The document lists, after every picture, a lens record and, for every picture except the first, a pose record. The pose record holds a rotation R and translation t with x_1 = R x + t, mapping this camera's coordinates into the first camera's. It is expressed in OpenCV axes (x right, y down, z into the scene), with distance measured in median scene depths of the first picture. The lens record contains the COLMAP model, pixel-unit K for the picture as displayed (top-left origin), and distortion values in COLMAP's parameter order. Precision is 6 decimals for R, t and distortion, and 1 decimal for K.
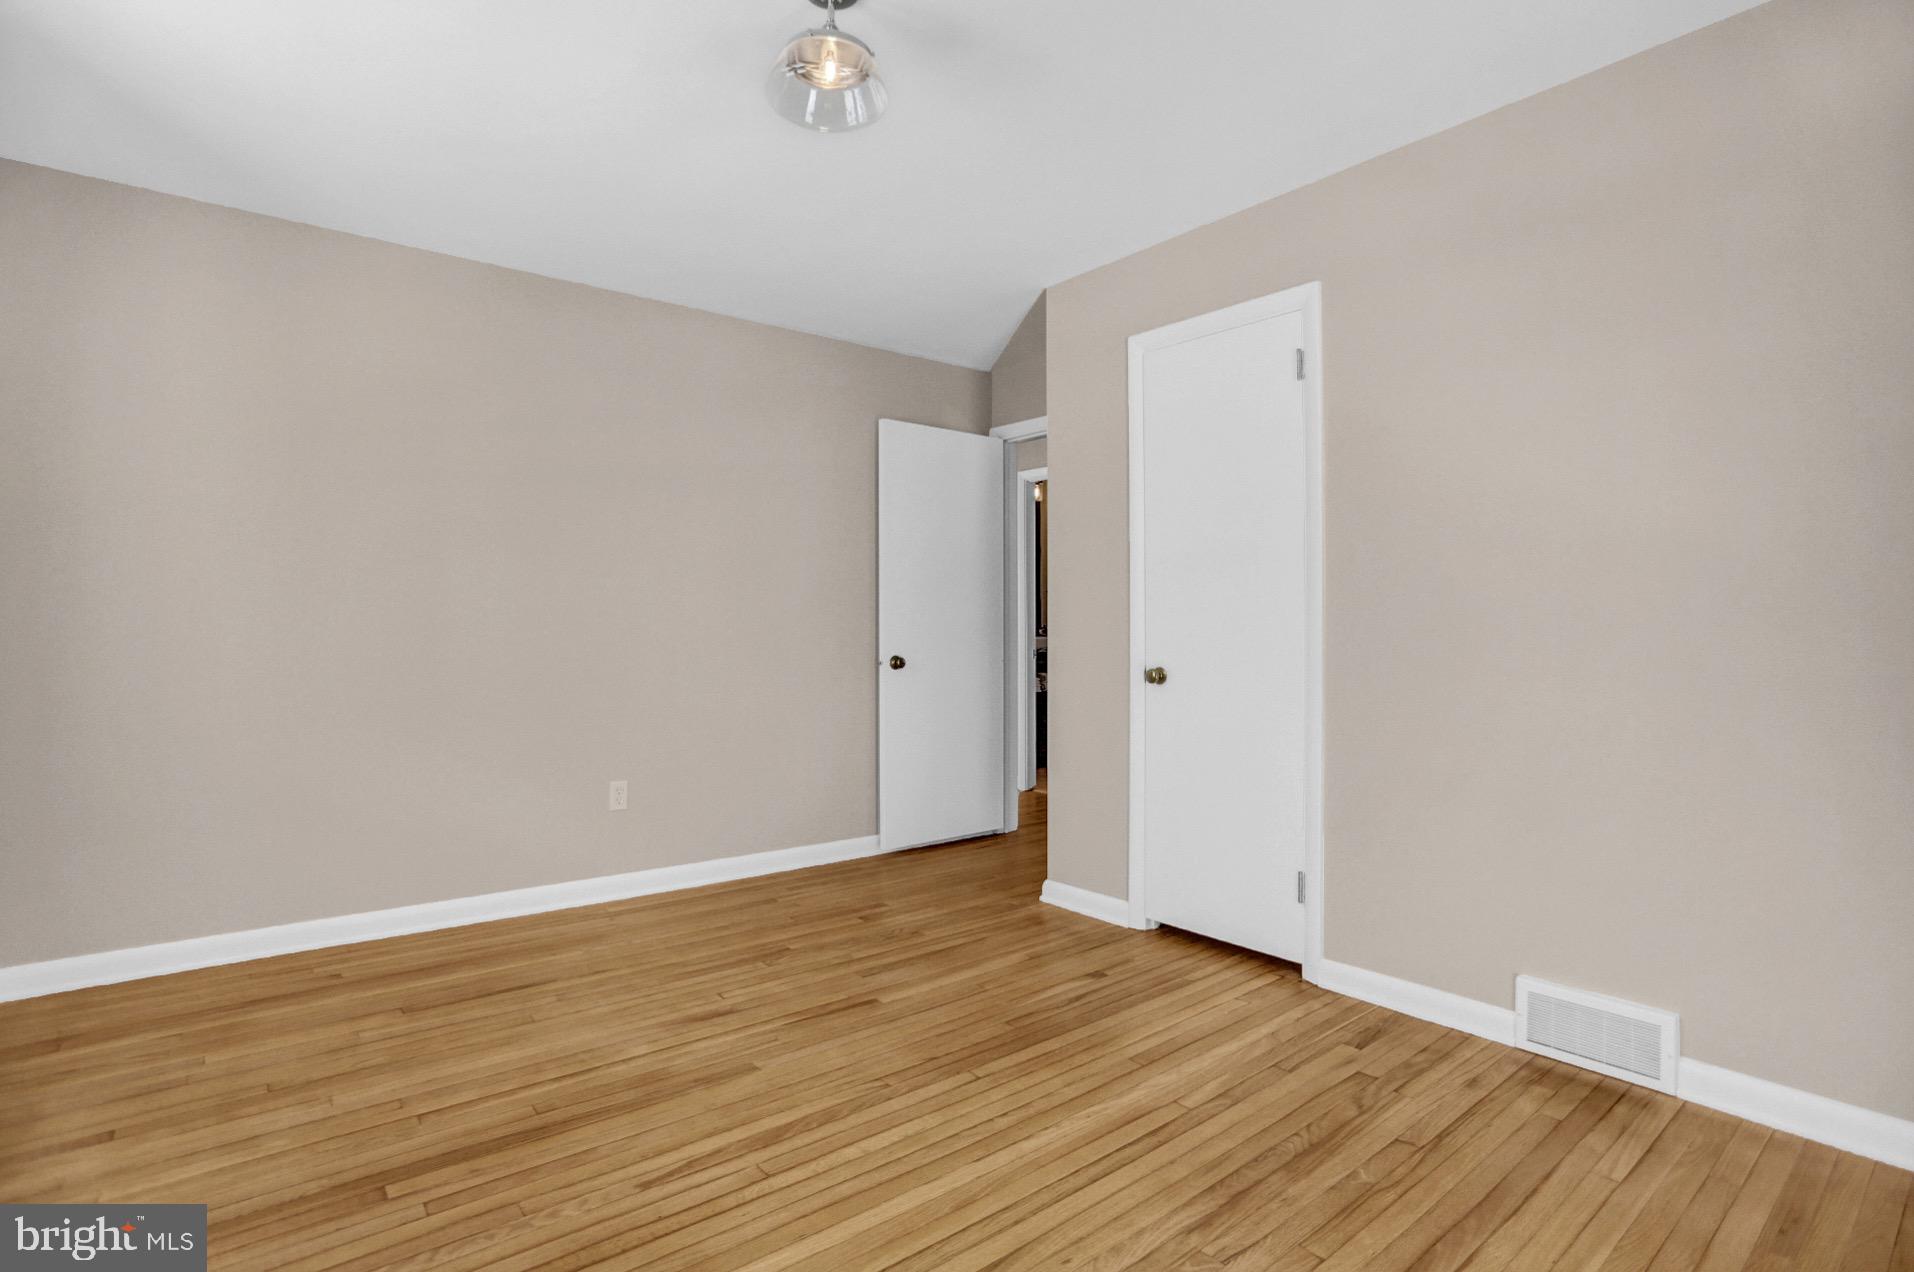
lens RADIAL K [[955.9, 0, 941.7], [0, 955.9, 620.7], [0, 0, 1]] dist [-0.065417, 0.030662]
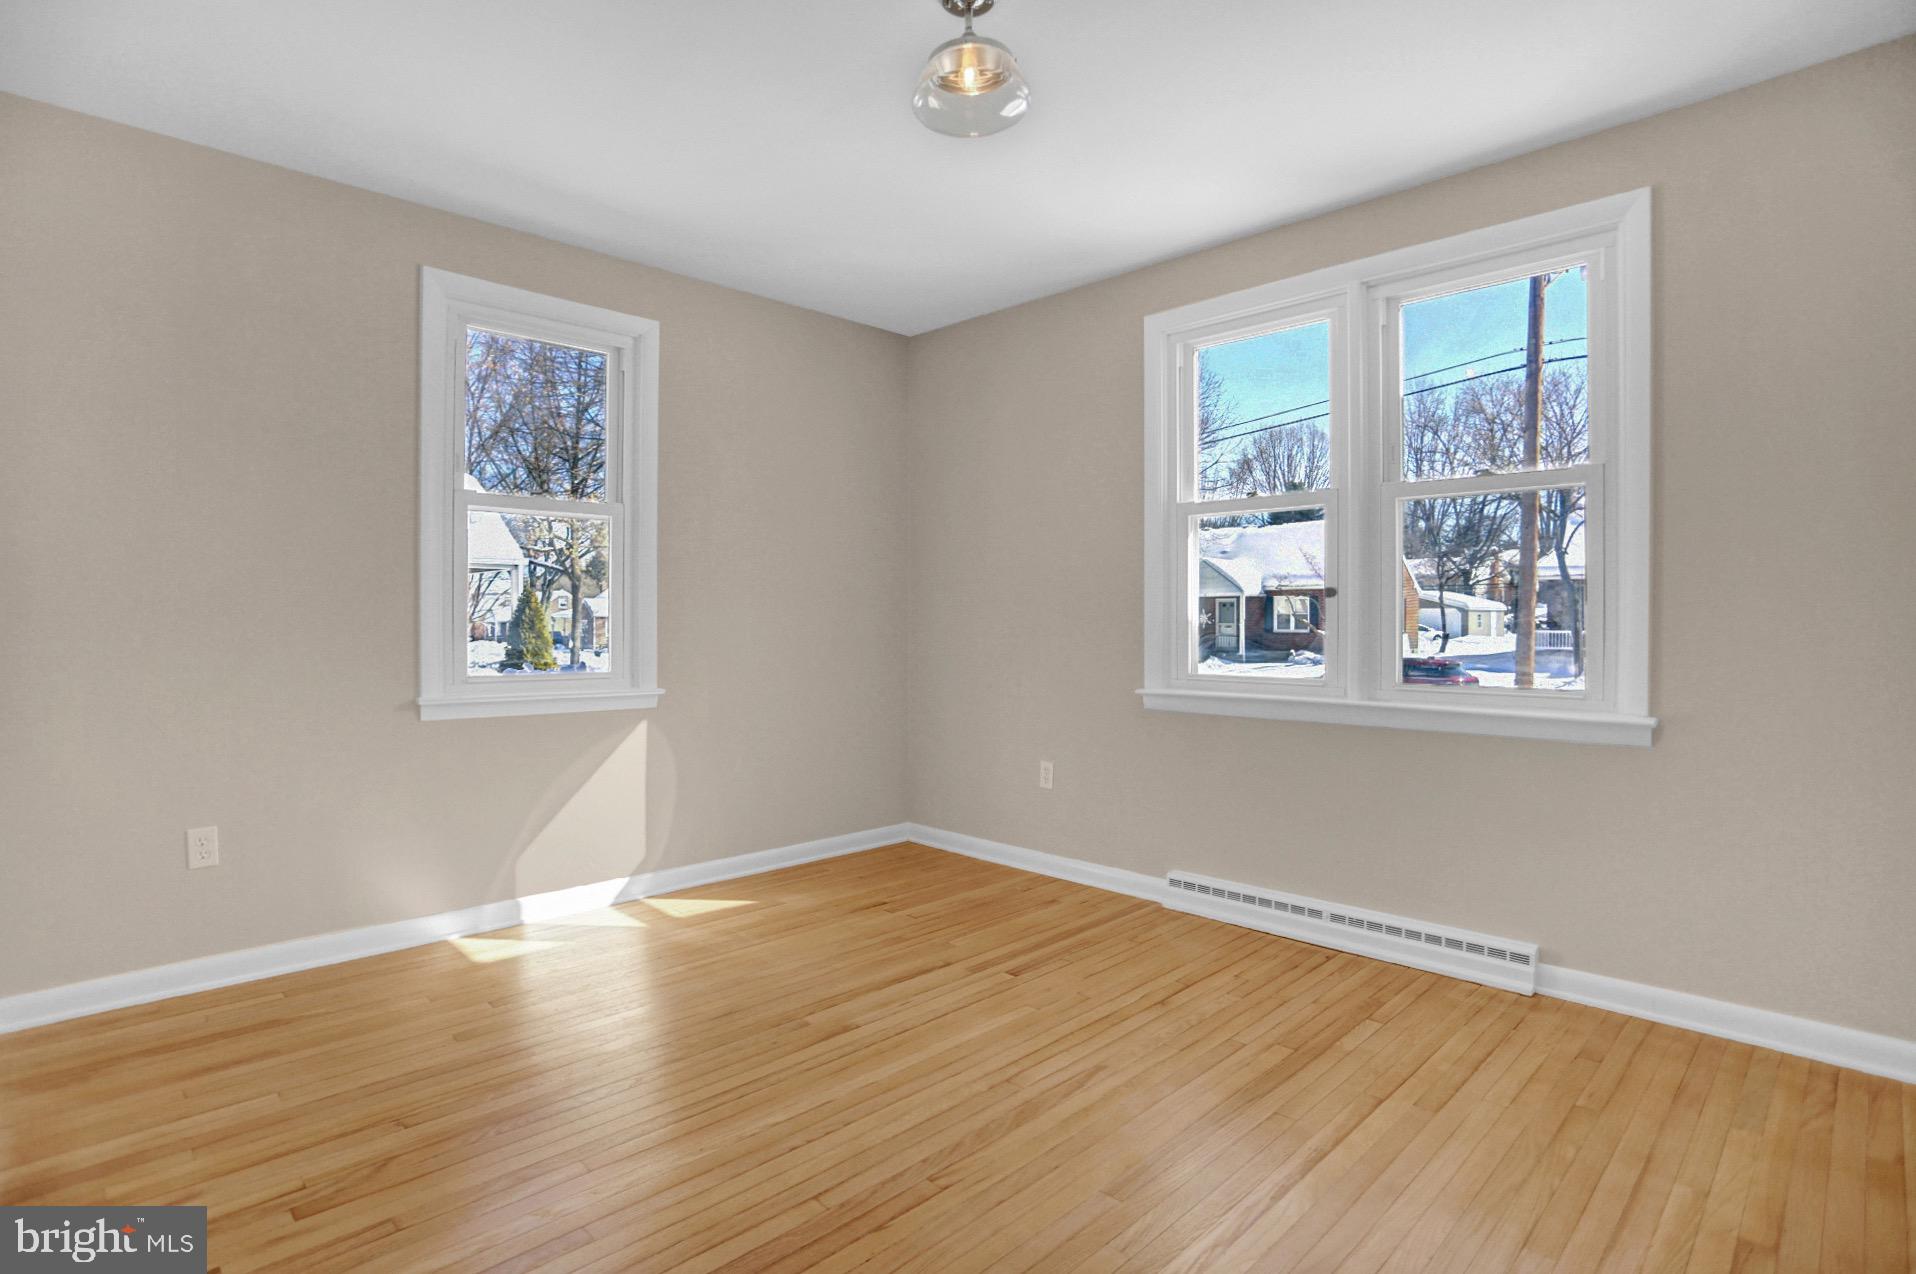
lens RADIAL K [[956.9, 0, 942.7], [0, 956.9, 621.7], [0, 0, 1]] dist [-0.065417, 0.030662]
pose [[-0.994660, 0.000675, -0.103206, 0.016378], [0.001240, 0.999985, -0.005403, 0.016842], [0.103201, -0.005502, -0.994645, 1.920281]]
